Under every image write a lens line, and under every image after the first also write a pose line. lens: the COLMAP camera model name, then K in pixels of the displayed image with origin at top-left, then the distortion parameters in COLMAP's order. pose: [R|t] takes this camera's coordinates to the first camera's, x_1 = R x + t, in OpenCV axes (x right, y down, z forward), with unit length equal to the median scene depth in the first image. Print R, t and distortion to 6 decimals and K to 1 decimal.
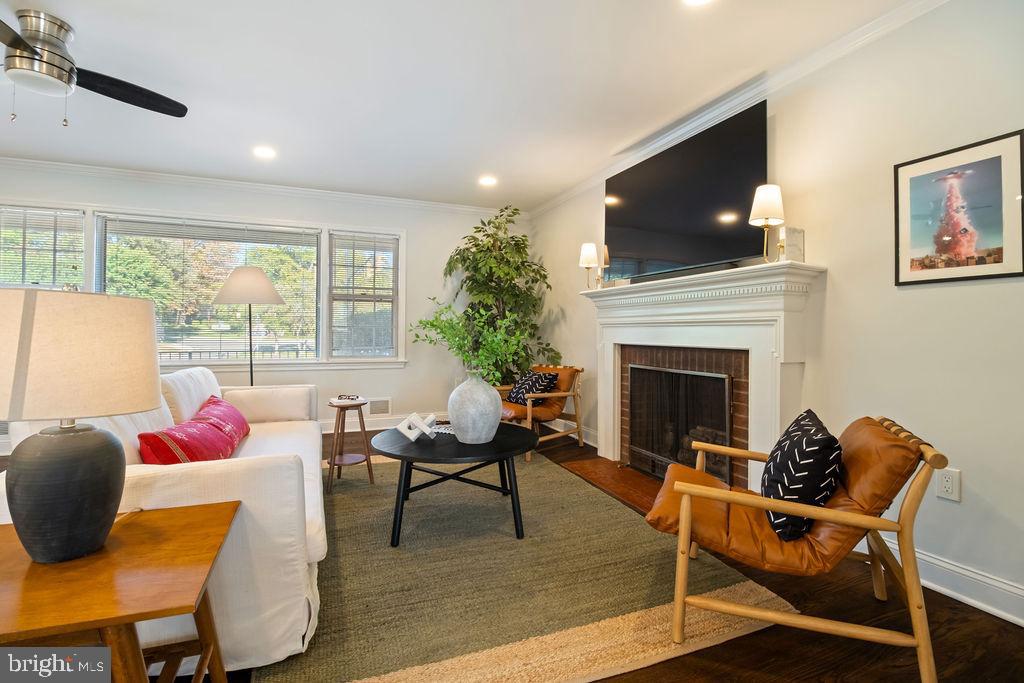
lens RADIAL K [[466.0, 0, 519.8], [0, 466.0, 332.6], [0, 0, 1]] dist [-0.021522, -0.002006]
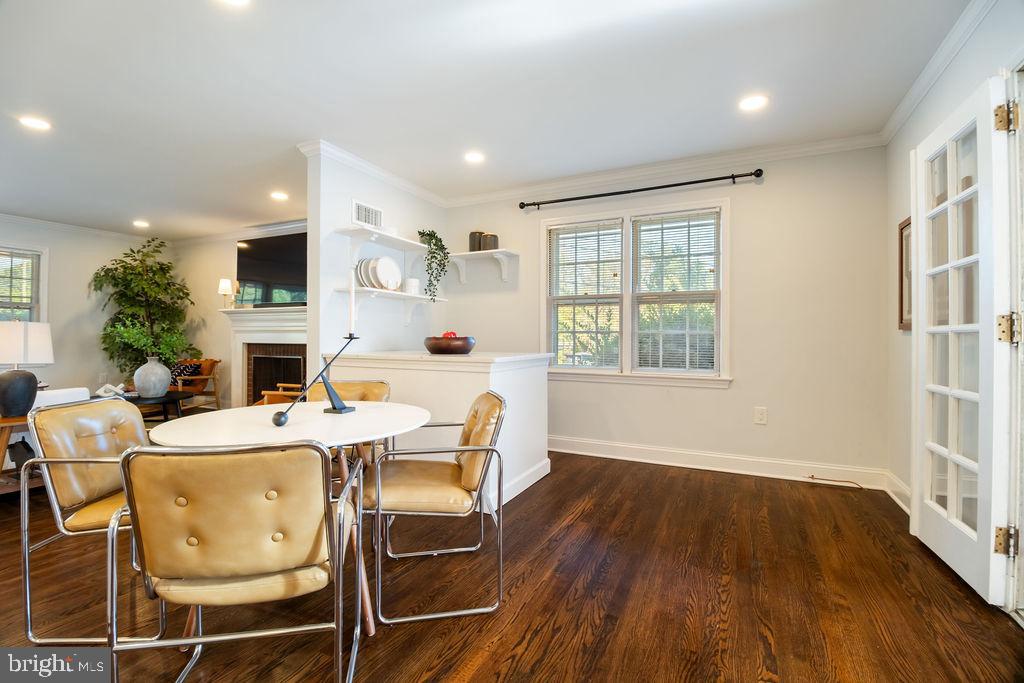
lens RADIAL K [[466.0, 0, 510.9], [0, 466.0, 334.7], [0, 0, 1]] dist [-0.021522, -0.002006]
pose [[0.760901, 0.004480, 0.648852, -0.119000], [-0.002583, 0.999989, -0.003876, -0.001275], [-0.648862, 0.001273, 0.760905, -0.745418]]
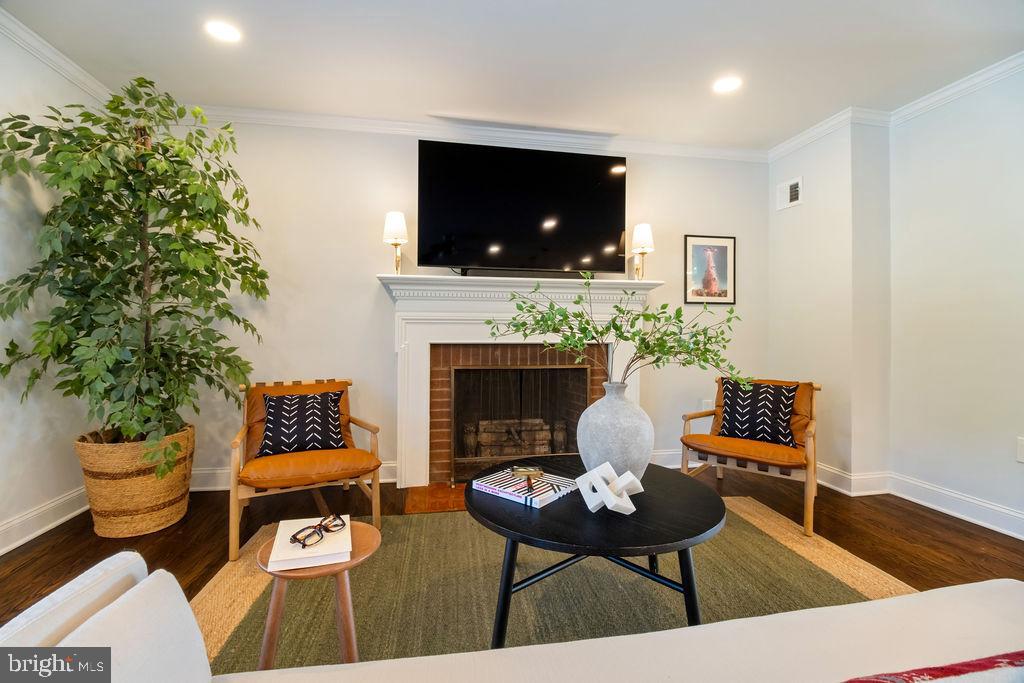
lens RADIAL K [[466.0, 0, 515.0], [0, 466.0, 334.3], [0, 0, 1]] dist [-0.021522, -0.002006]
pose [[0.233107, -0.000887, 0.972451, -0.507580], [0.000233, 1.000000, 0.000857, 0.006493], [-0.972451, 0.000027, 0.233108, 0.584793]]
